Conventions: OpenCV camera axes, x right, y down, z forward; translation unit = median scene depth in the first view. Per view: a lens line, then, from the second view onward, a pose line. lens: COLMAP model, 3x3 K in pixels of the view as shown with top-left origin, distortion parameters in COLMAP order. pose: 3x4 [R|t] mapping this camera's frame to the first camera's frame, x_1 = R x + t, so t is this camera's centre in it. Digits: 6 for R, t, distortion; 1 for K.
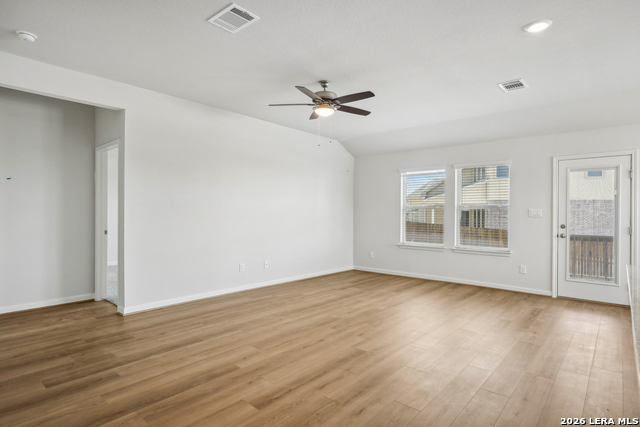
lens RADIAL K [[349.9, 0, 322.7], [0, 349.9, 215.3], [0, 0, 1]] dist [-0.014149, 0.001145]
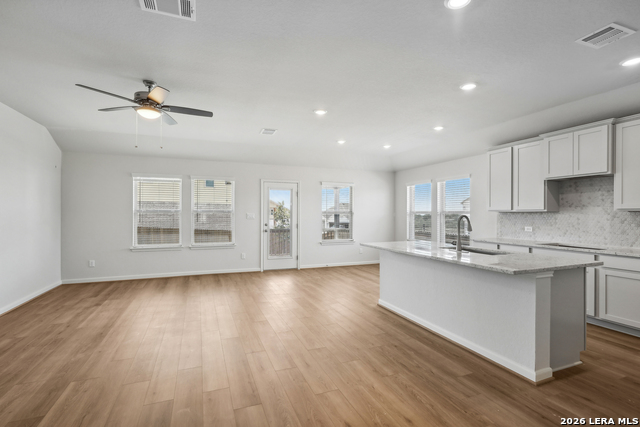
lens RADIAL K [[299.5, 0, 324.2], [0, 299.5, 213.7], [0, 0, 1]] dist [-0.005687, 0.002793]
pose [[0.457425, -0.005471, 0.889231, -0.404193], [0.007177, 0.999971, 0.002460, -0.019217], [-0.889219, 0.005256, 0.457451, 0.169152]]
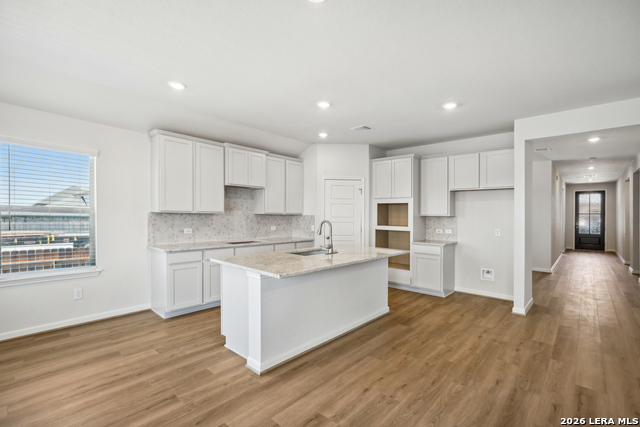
lens RADIAL K [[299.5, 0, 319.1], [0, 299.5, 214.0], [0, 0, 1]] dist [-0.005687, 0.002793]
pose [[-0.999219, -0.028800, 0.027059, 0.348101], [-0.028607, 0.999563, 0.007489, -0.033887], [-0.027263, 0.006709, -0.999606, 0.955488]]
